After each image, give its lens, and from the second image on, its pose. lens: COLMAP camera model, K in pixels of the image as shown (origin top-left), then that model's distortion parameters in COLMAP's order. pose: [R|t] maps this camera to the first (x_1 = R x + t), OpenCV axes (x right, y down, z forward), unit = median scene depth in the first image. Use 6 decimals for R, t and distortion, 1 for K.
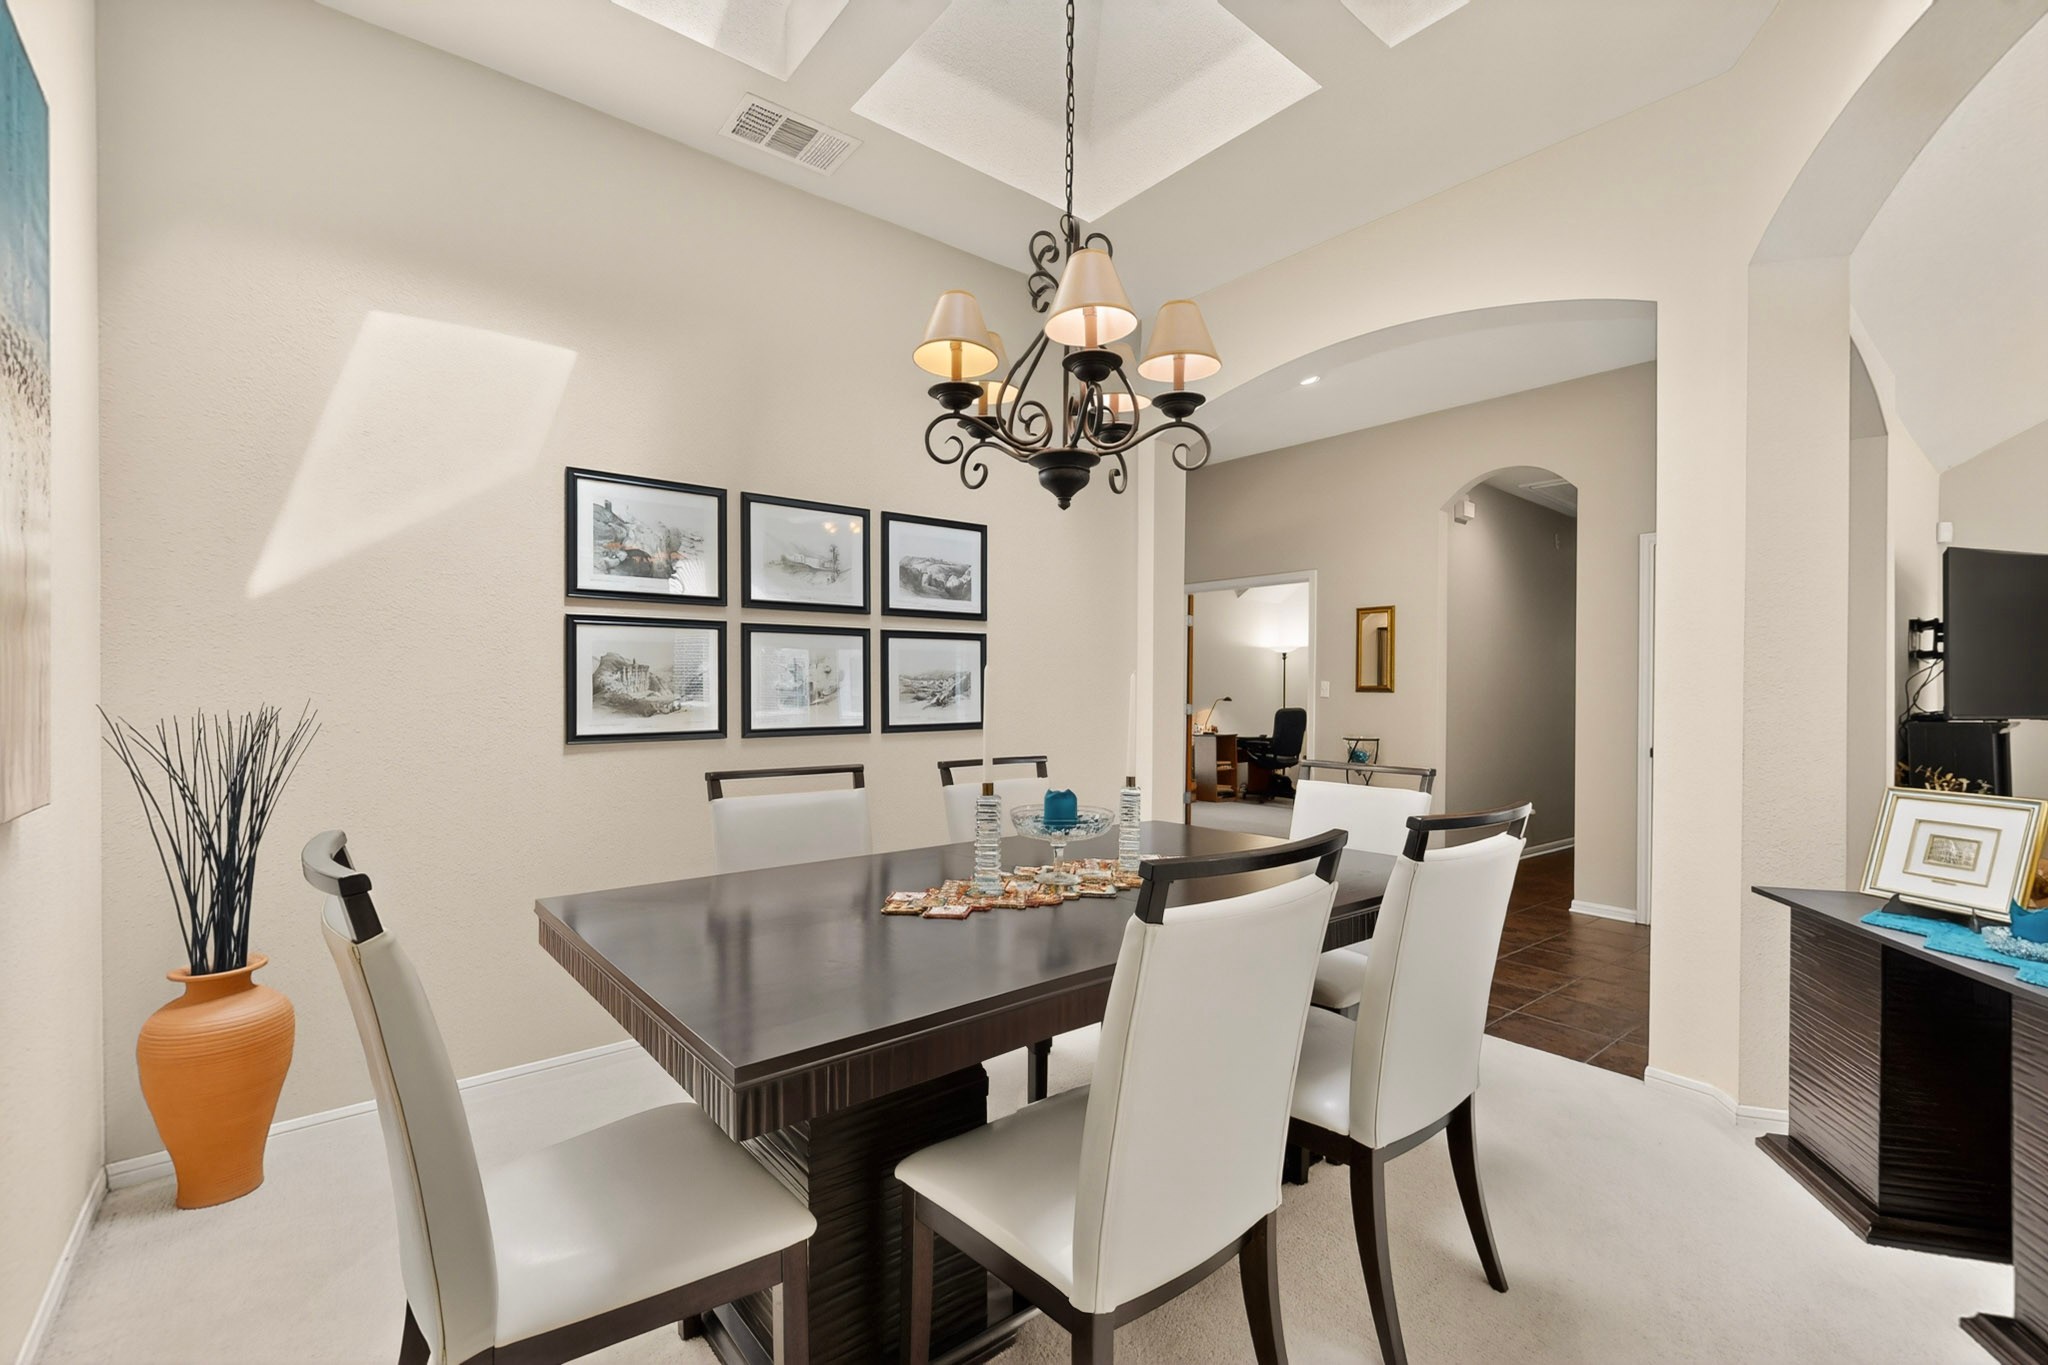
lens RADIAL K [[889.9, 0, 1024.0], [0, 889.9, 692.7], [0, 0, 1]] dist [0.000539, 0.000085]
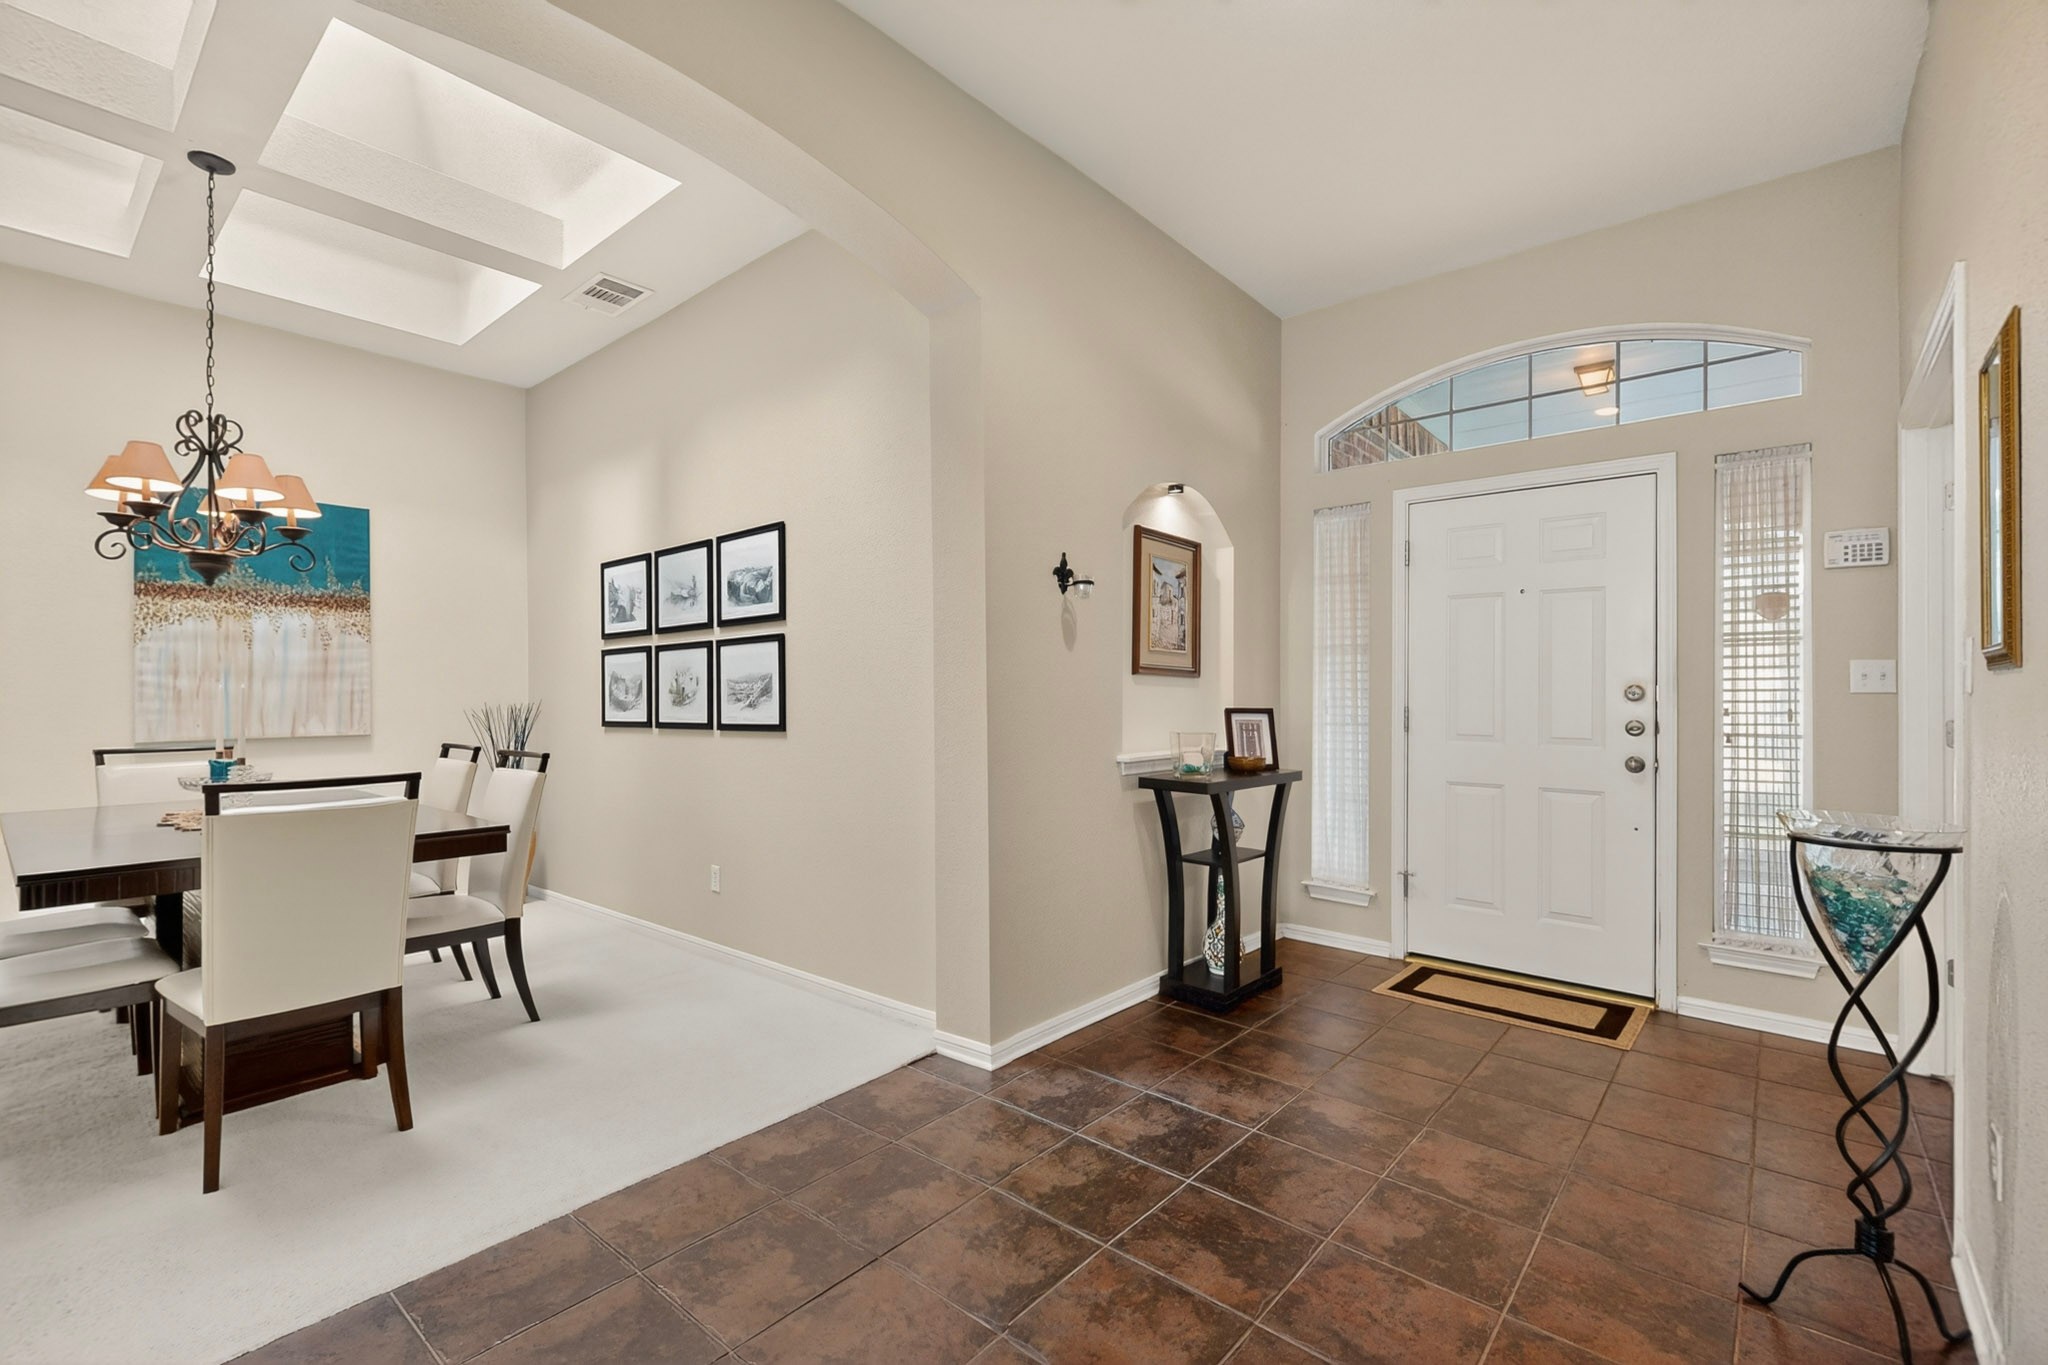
lens RADIAL K [[889.9, 0, 1024.0], [0, 889.9, 692.7], [0, 0, 1]] dist [0.000539, 0.000085]
pose [[0.172860, -0.003841, -0.984939, 1.030939], [0.007081, 0.999971, -0.002657, 0.002698], [0.984921, -0.006515, 0.172882, 1.179482]]
